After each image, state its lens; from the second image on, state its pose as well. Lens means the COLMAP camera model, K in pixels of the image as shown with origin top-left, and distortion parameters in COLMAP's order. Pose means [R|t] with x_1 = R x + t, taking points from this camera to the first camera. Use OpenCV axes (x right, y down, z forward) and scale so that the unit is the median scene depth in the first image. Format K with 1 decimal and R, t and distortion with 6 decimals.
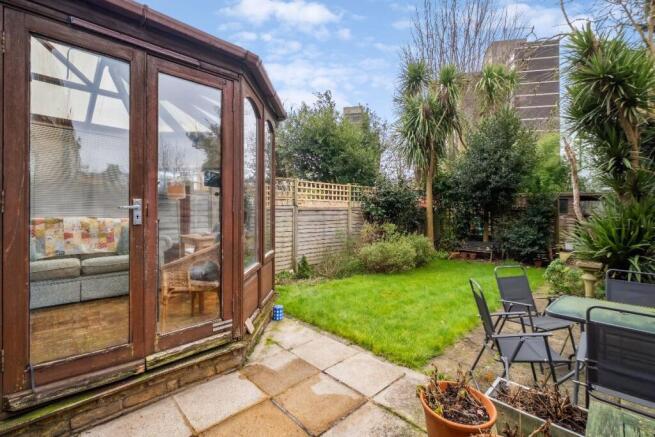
lens RADIAL K [[291.4, 0, 326.1], [0, 291.4, 221.1], [0, 0, 1]] dist [0.000019, 0.000101]
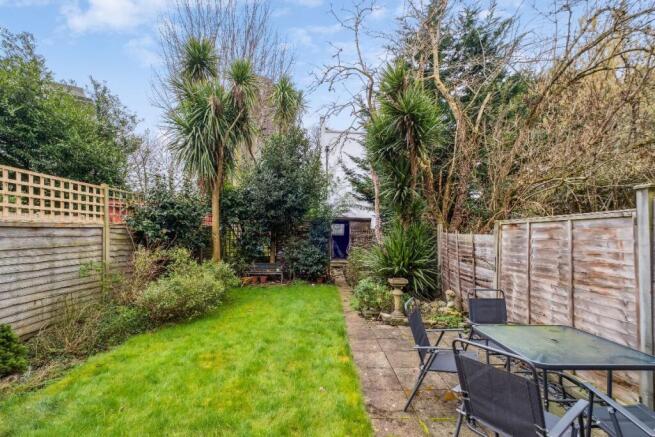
lens RADIAL K [[284.3, 0, 311.0], [0, 284.3, 242.0], [0, 0, 1]] dist [0.000447, 0.000317]
pose [[0.683936, -0.020251, 0.729261, -0.059359], [0.015750, 0.999792, 0.012992, -0.009794], [-0.729372, 0.002600, 0.684112, 0.281427]]
